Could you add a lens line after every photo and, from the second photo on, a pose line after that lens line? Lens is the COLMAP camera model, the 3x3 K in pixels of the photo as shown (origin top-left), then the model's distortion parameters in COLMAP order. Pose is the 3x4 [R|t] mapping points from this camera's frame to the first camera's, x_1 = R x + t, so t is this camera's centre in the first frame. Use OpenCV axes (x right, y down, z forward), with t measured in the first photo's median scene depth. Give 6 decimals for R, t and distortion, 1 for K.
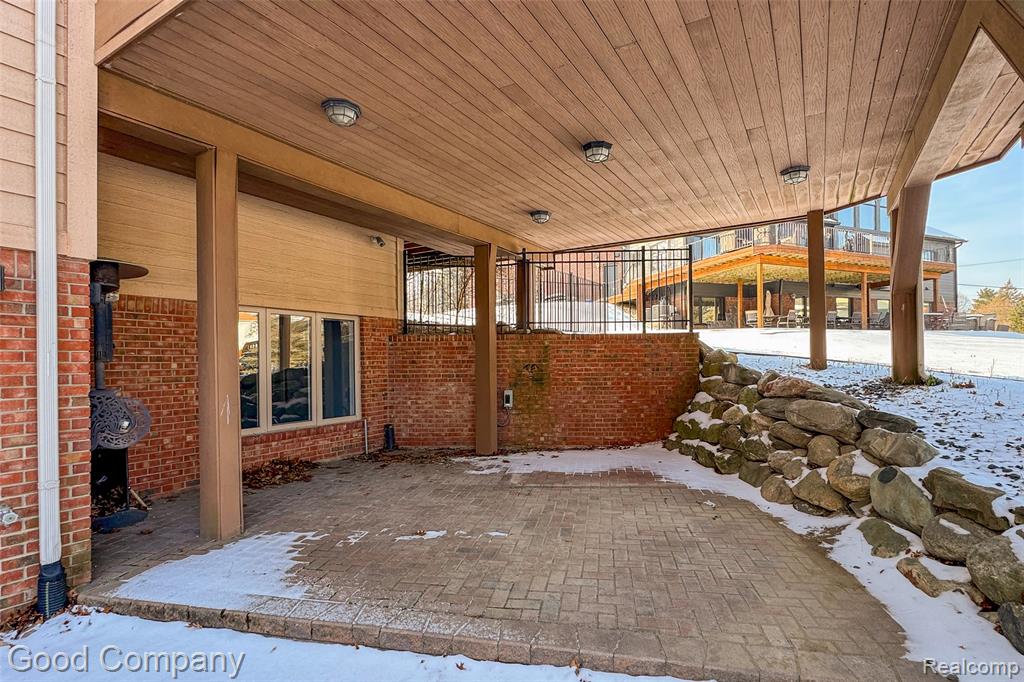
lens RADIAL K [[489.1, 0, 513.8], [0, 489.1, 350.8], [0, 0, 1]] dist [0.007535, -0.003936]
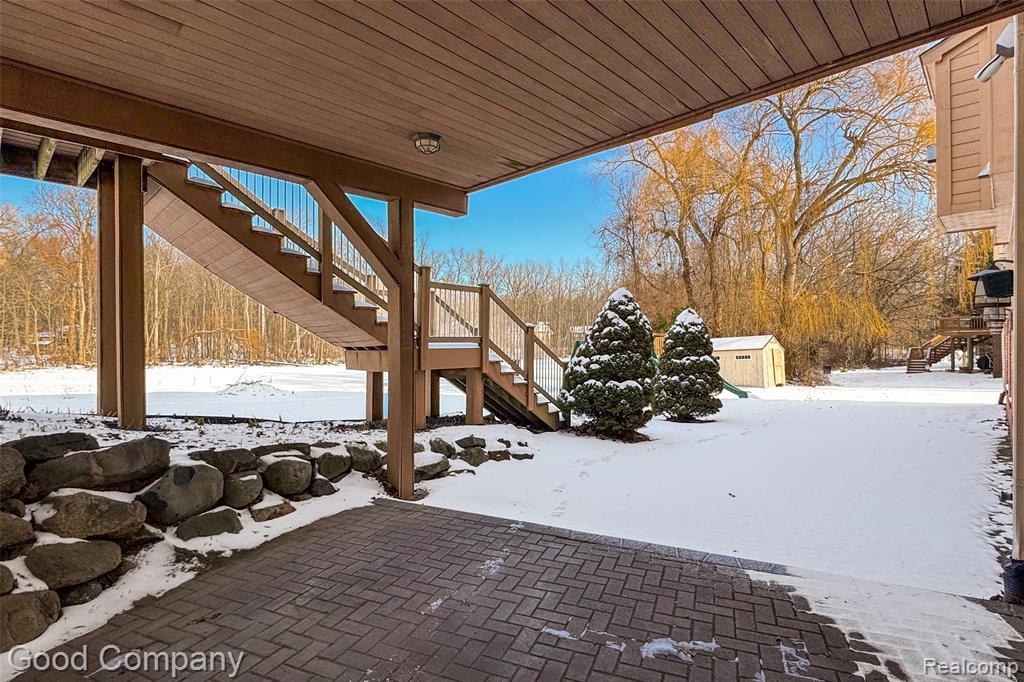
lens RADIAL K [[489.1, 0, 521.6], [0, 489.1, 345.7], [0, 0, 1]] dist [0.007535, -0.003936]
pose [[-0.981080, 0.010949, 0.193291, -0.123221], [0.006942, 0.999747, -0.021393, 0.008298], [-0.193476, -0.019647, -0.980908, 1.757972]]
